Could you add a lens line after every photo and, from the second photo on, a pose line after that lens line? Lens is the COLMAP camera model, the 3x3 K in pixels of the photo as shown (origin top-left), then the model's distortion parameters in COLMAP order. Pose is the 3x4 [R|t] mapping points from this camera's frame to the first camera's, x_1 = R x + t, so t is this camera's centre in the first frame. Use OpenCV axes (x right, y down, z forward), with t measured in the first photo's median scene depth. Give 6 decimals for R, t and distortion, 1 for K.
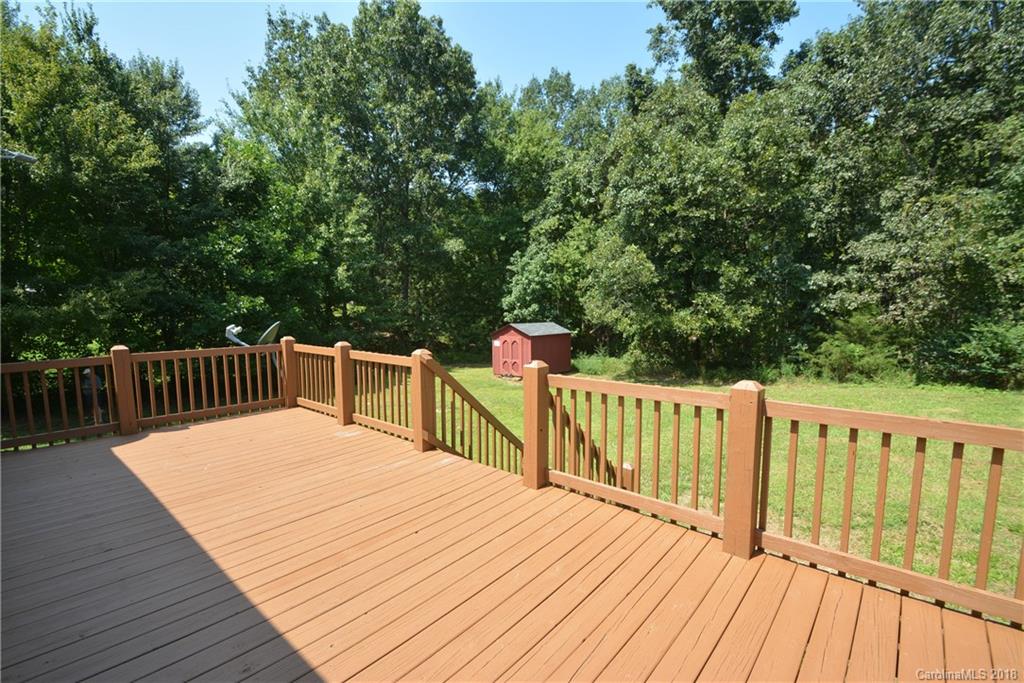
lens RADIAL K [[446.6, 0, 509.3], [0, 446.6, 351.1], [0, 0, 1]] dist [-0.017237, -0.002273]
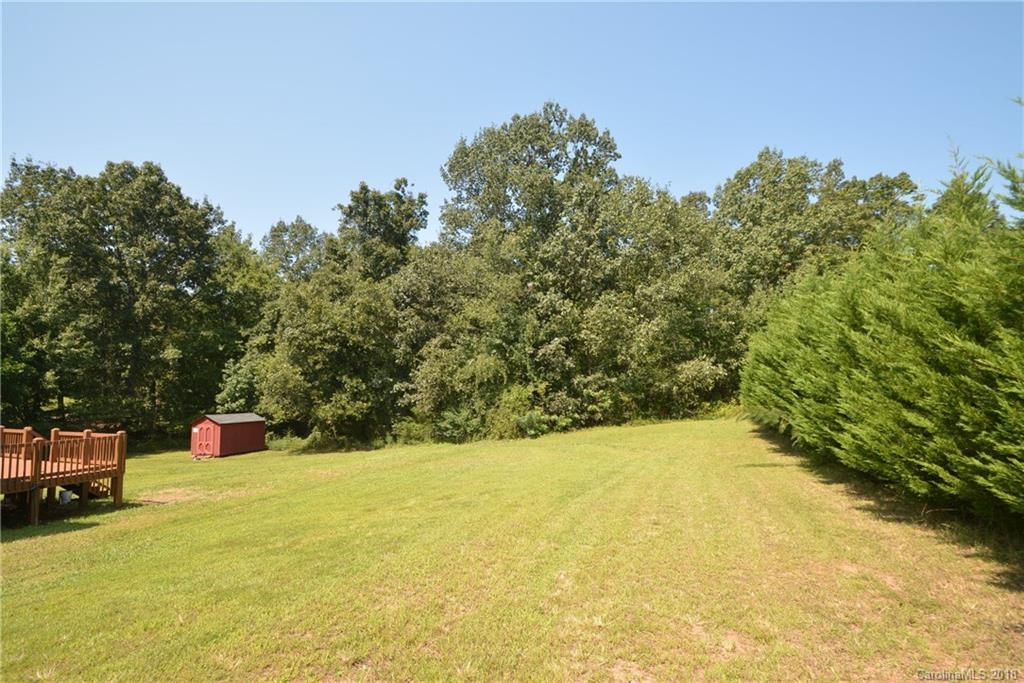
lens RADIAL K [[446.6, 0, 518.9], [0, 446.6, 347.3], [0, 0, 1]] dist [-0.017237, -0.002273]
pose [[0.918002, 0.038780, 0.394675, 0.374680], [0.040582, 0.980797, -0.190762, 0.035900], [-0.394494, 0.191137, 0.898800, -0.694155]]
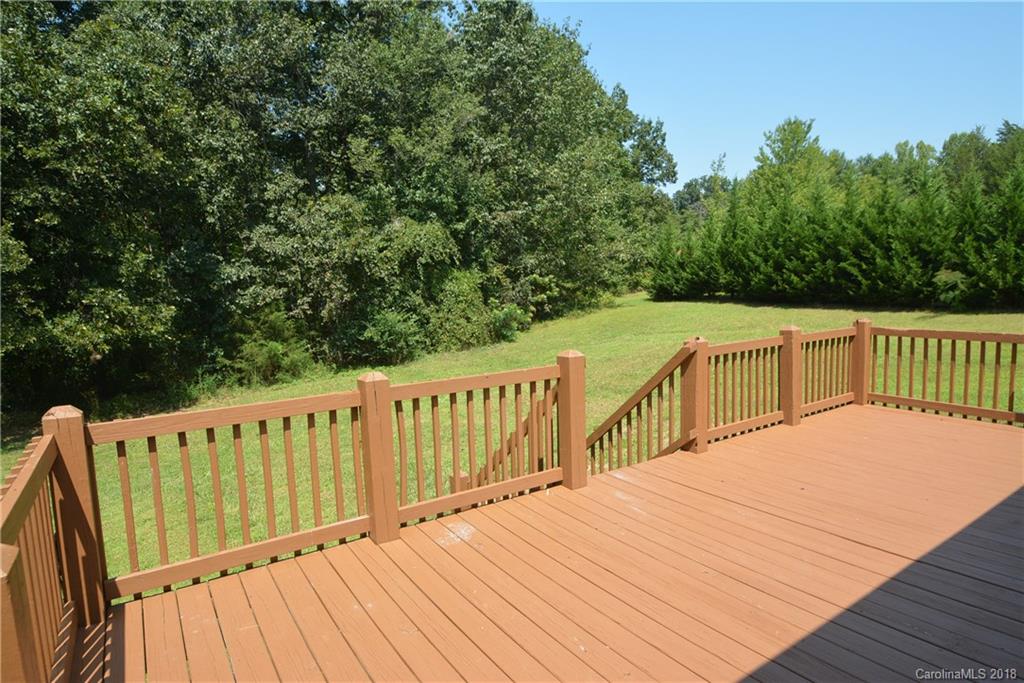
lens RADIAL K [[576.1, 0, 515.1], [0, 576.1, 337.1], [0, 0, 1]] dist [-0.017432, -0.001030]
pose [[0.255726, -0.080437, 0.963397, -0.220844], [0.134176, 0.989841, 0.047029, -0.012873], [-0.957393, 0.117238, 0.263921, 0.161368]]
